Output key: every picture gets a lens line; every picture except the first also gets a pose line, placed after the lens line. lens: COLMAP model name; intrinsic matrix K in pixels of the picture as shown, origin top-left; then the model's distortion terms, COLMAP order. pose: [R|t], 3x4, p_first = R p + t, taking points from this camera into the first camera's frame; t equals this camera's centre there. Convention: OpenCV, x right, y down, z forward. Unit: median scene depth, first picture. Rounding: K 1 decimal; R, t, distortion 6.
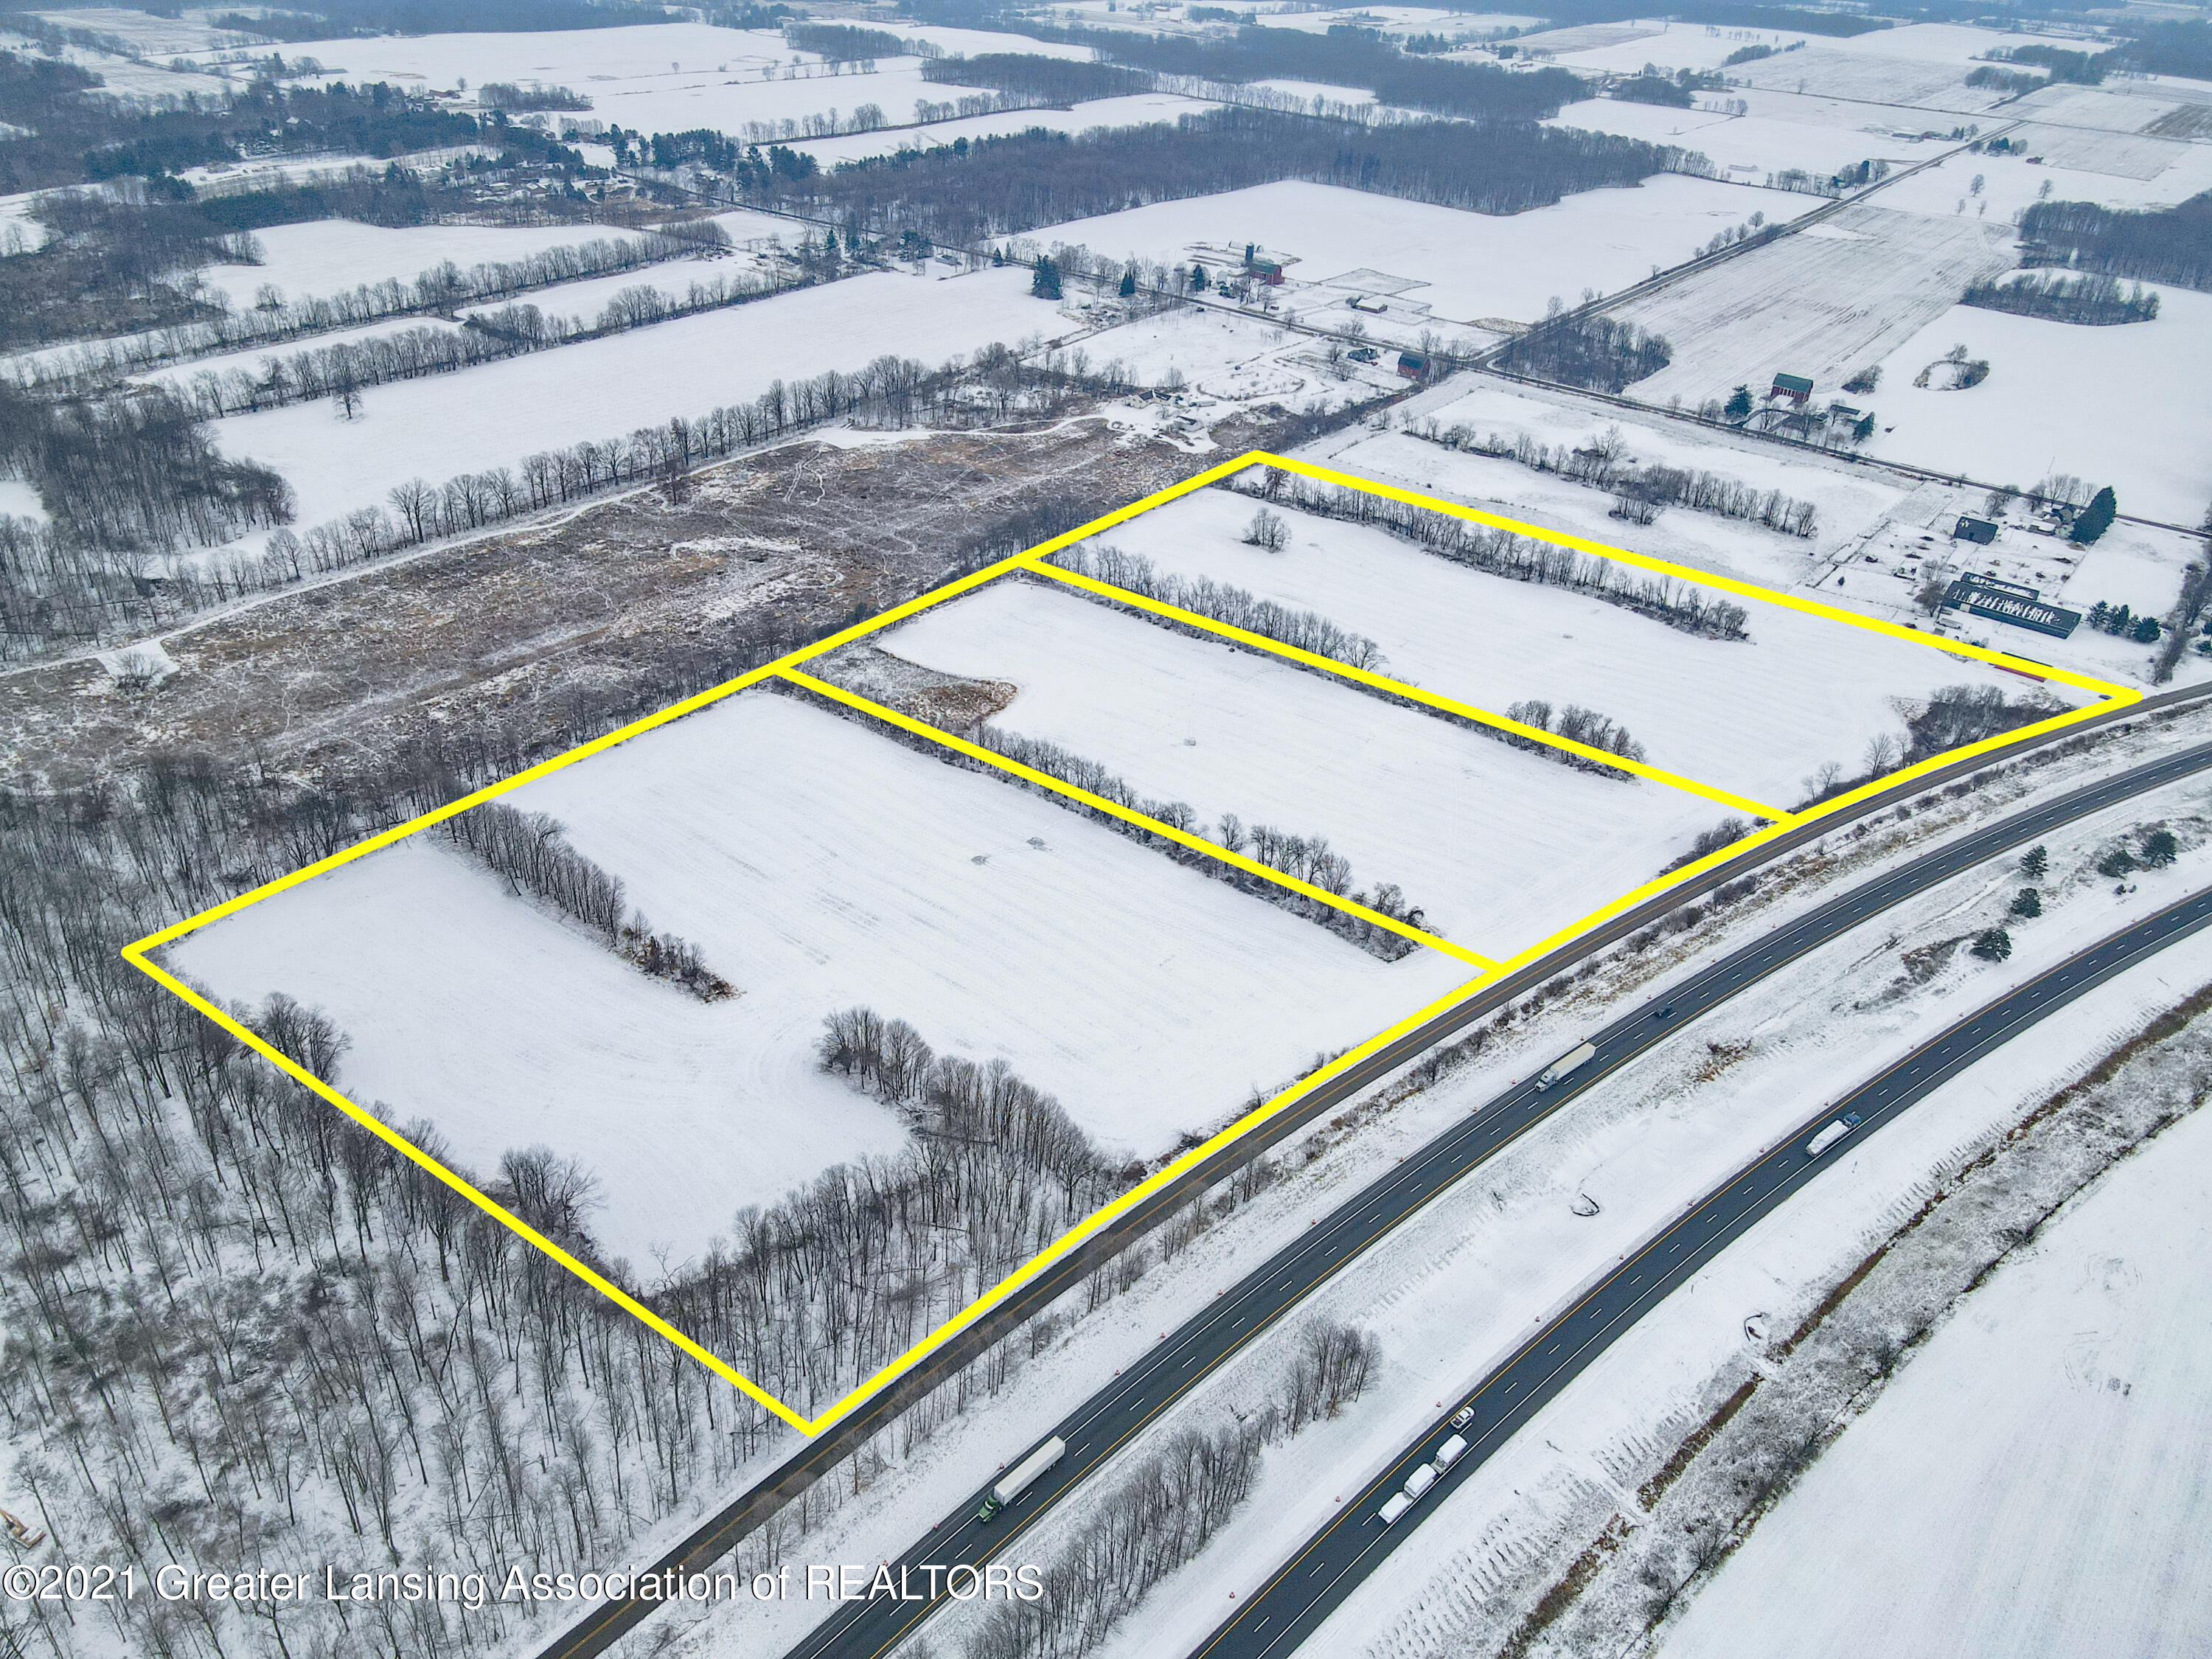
lens RADIAL K [[1628.5, 0, 1094.4], [0, 1628.5, 828.2], [0, 0, 1]] dist [-0.004808, 0.002117]
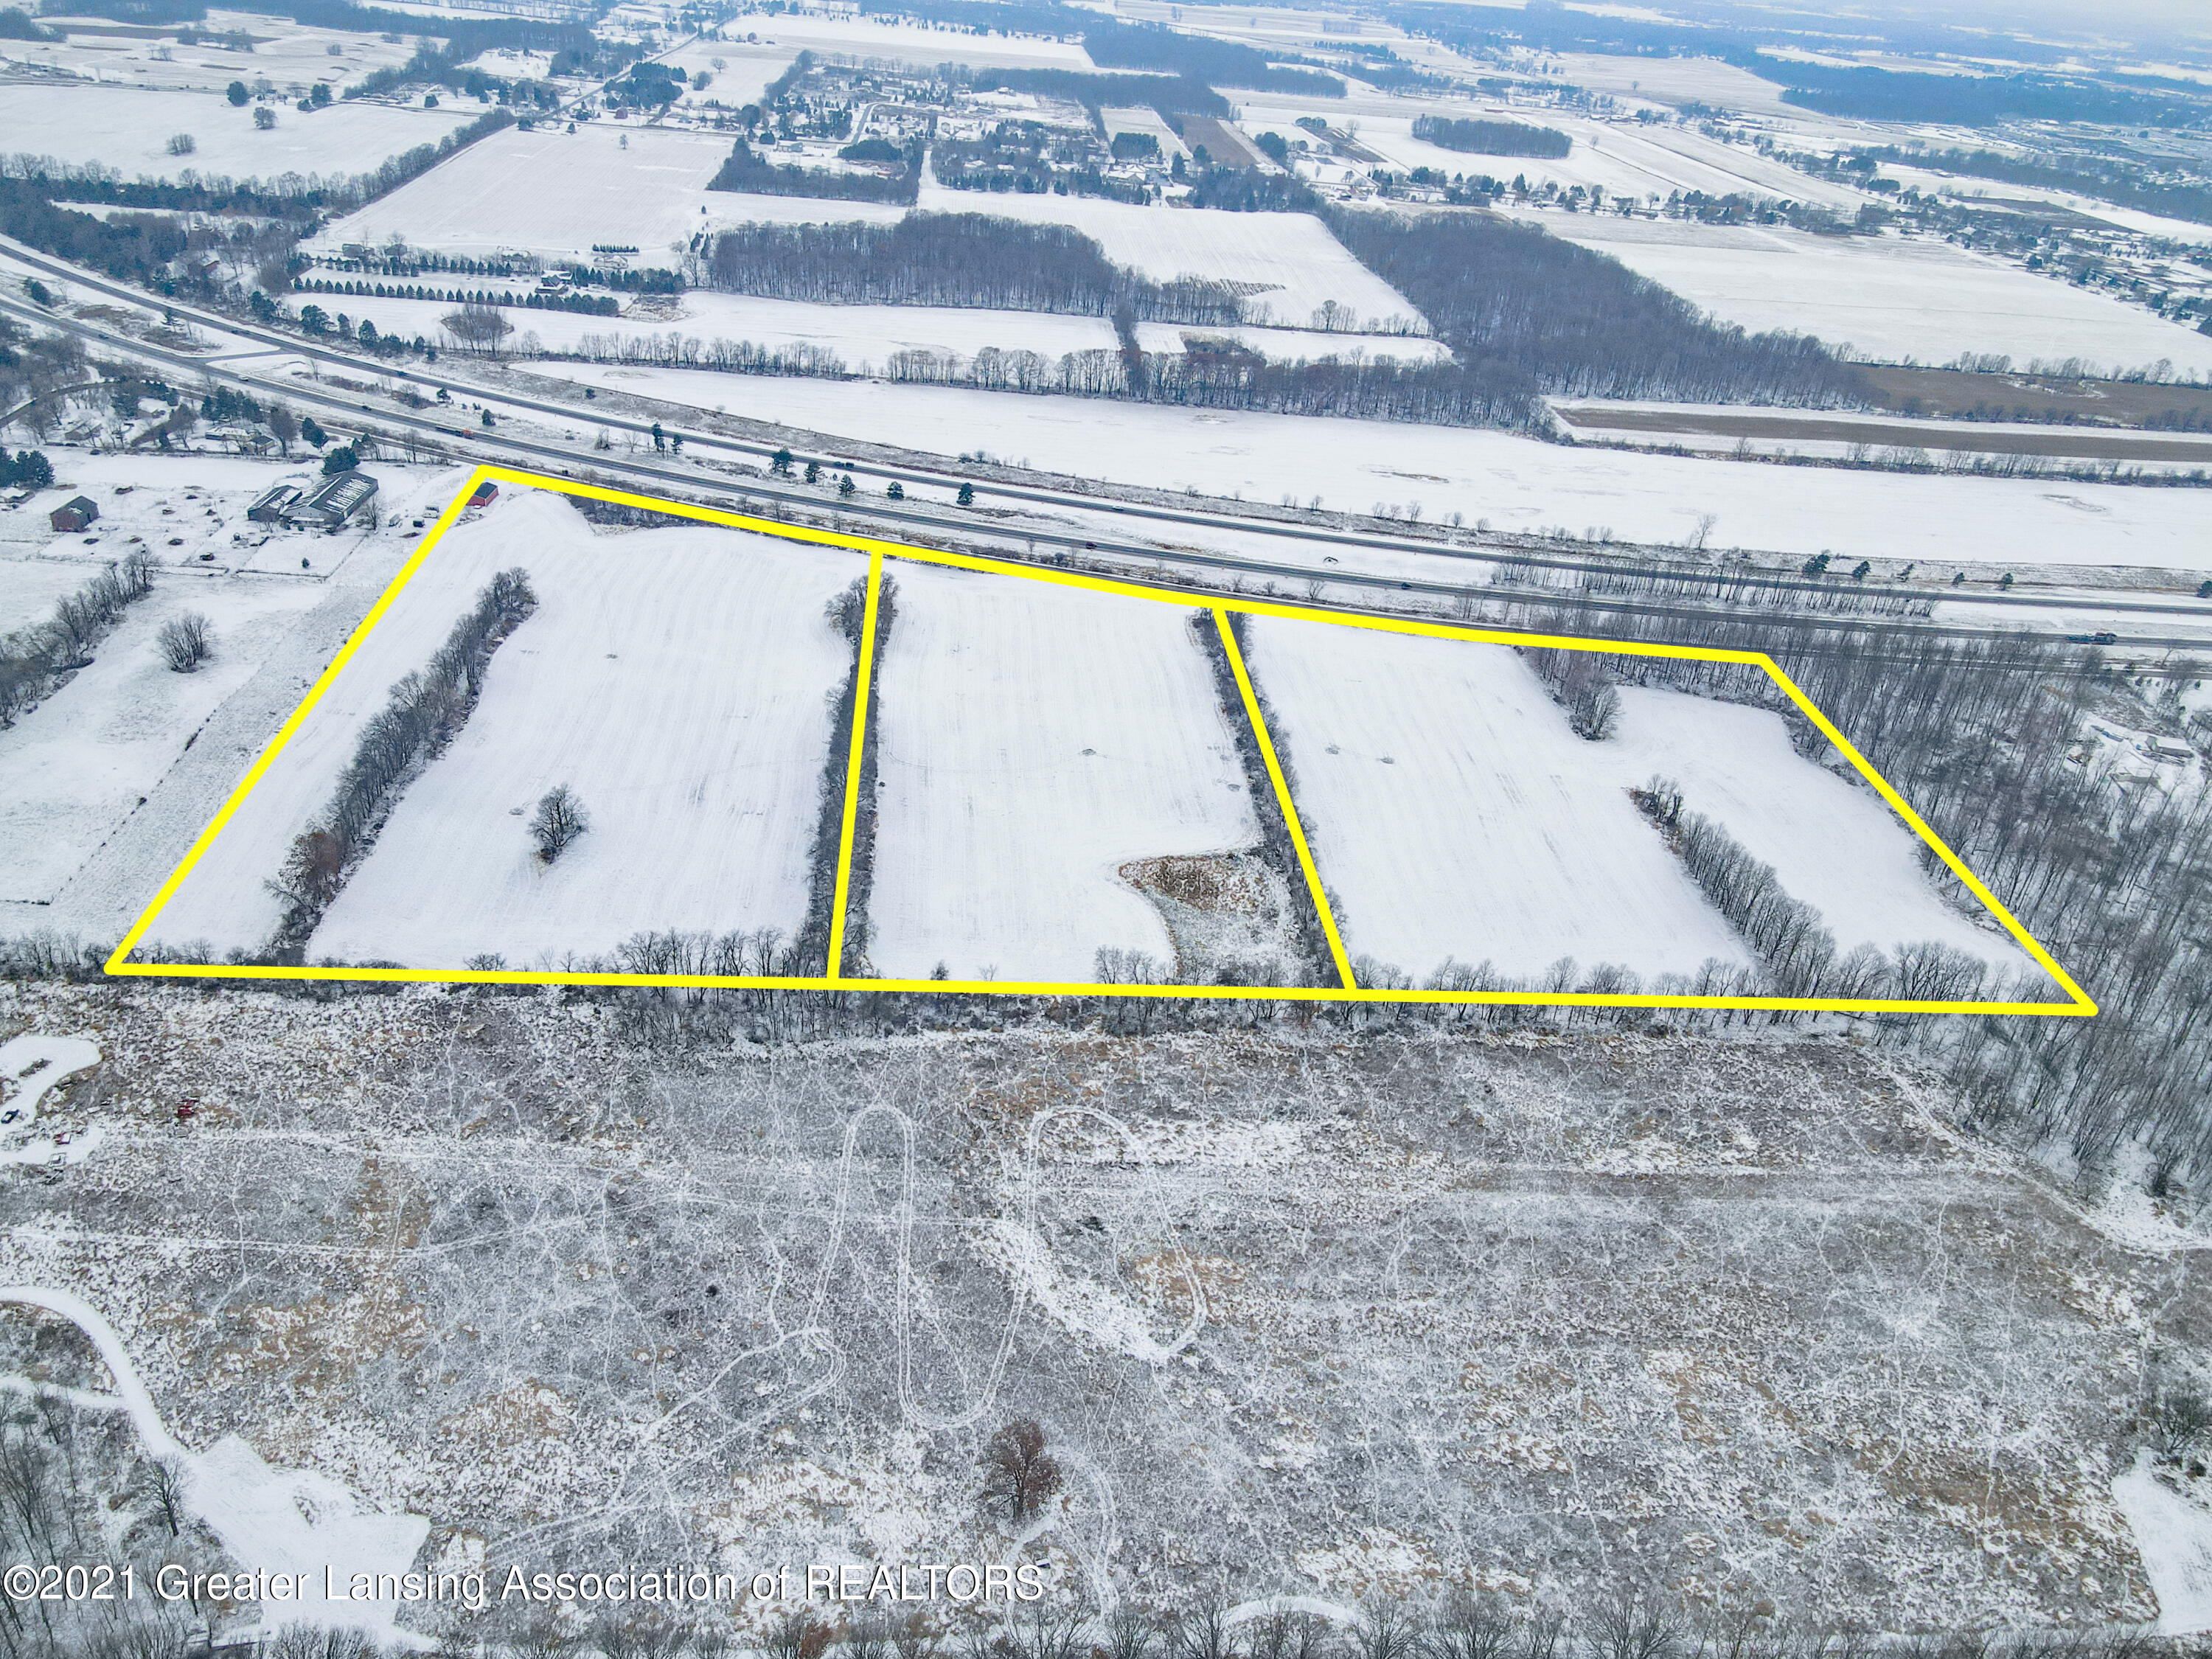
lens RADIAL K [[1628.5, 0, 1094.4], [0, 1628.5, 828.2], [0, 0, 1]] dist [-0.004808, 0.002117]
pose [[-0.653132, -0.467537, 0.595674, -0.568402], [0.292560, 0.569757, 0.767975, -0.800582], [-0.698446, 0.675859, -0.235344, 1.247823]]
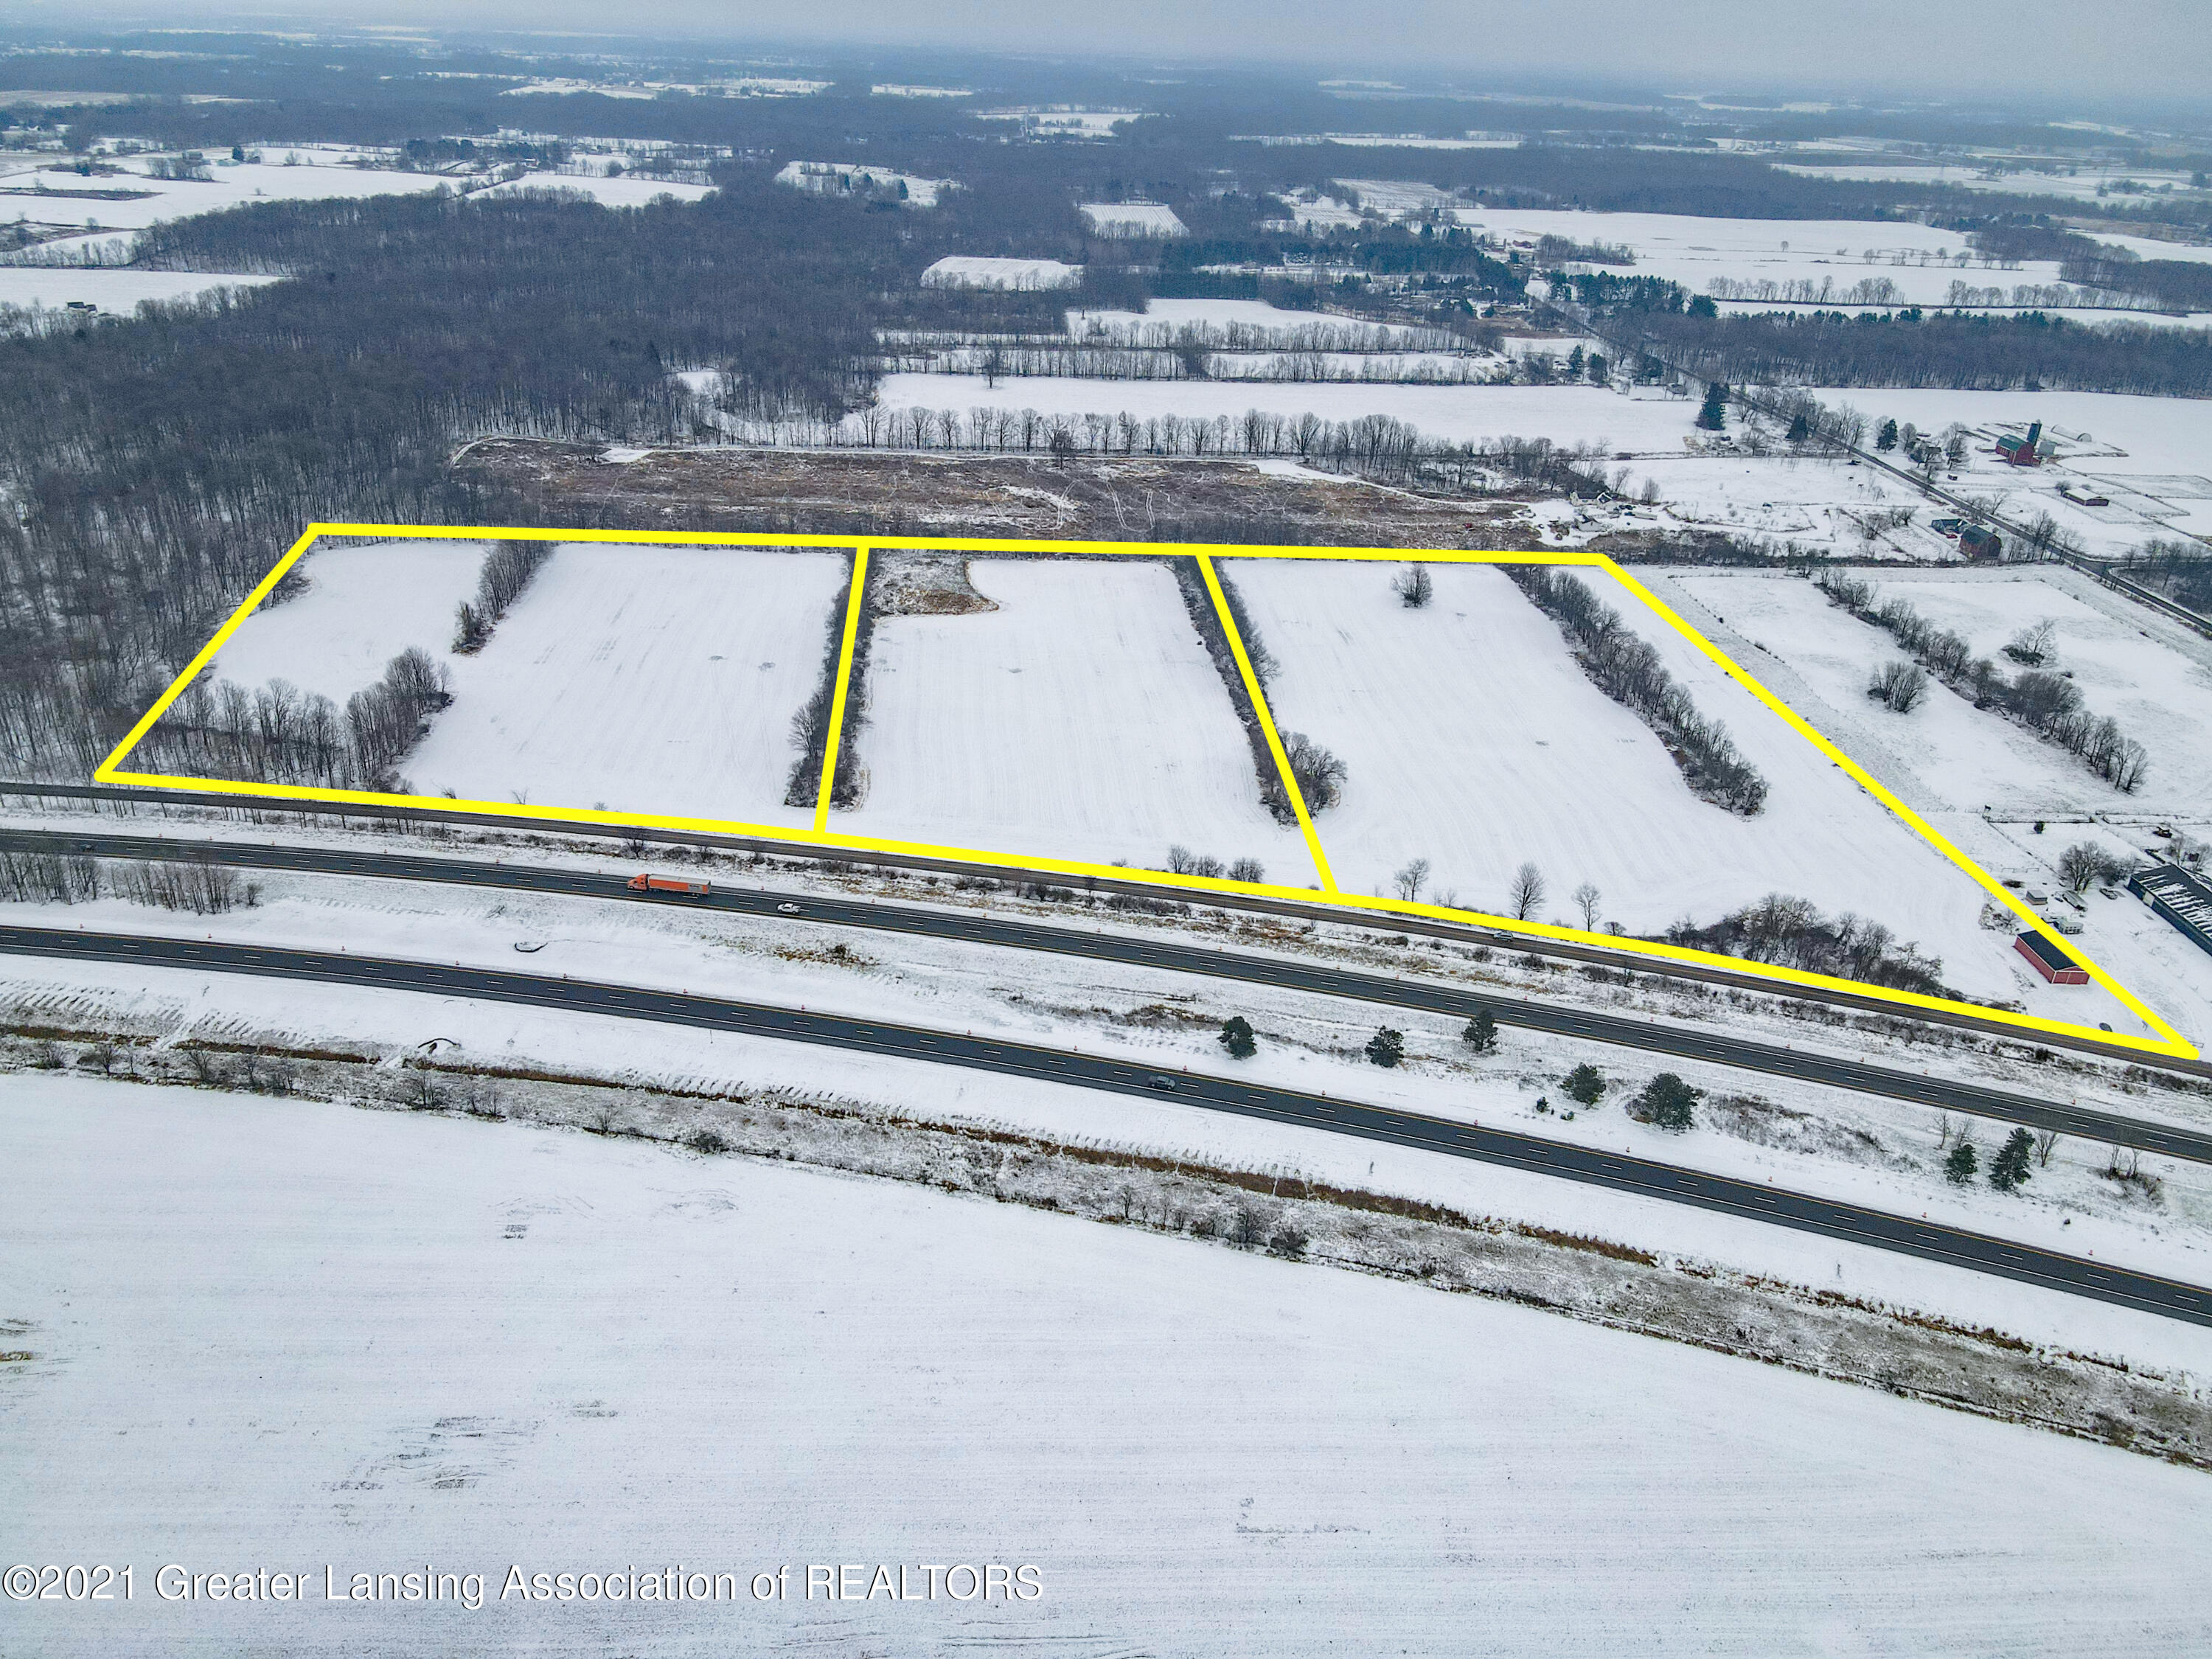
lens RADIAL K [[1628.5, 0, 1094.4], [0, 1628.5, 828.2], [0, 0, 1]] dist [-0.004808, 0.002117]
pose [[0.663136, 0.312419, -0.680180, 0.825508], [-0.396356, 0.917431, 0.034969, -0.017141], [0.634943, 0.246404, 0.732211, 0.279839]]
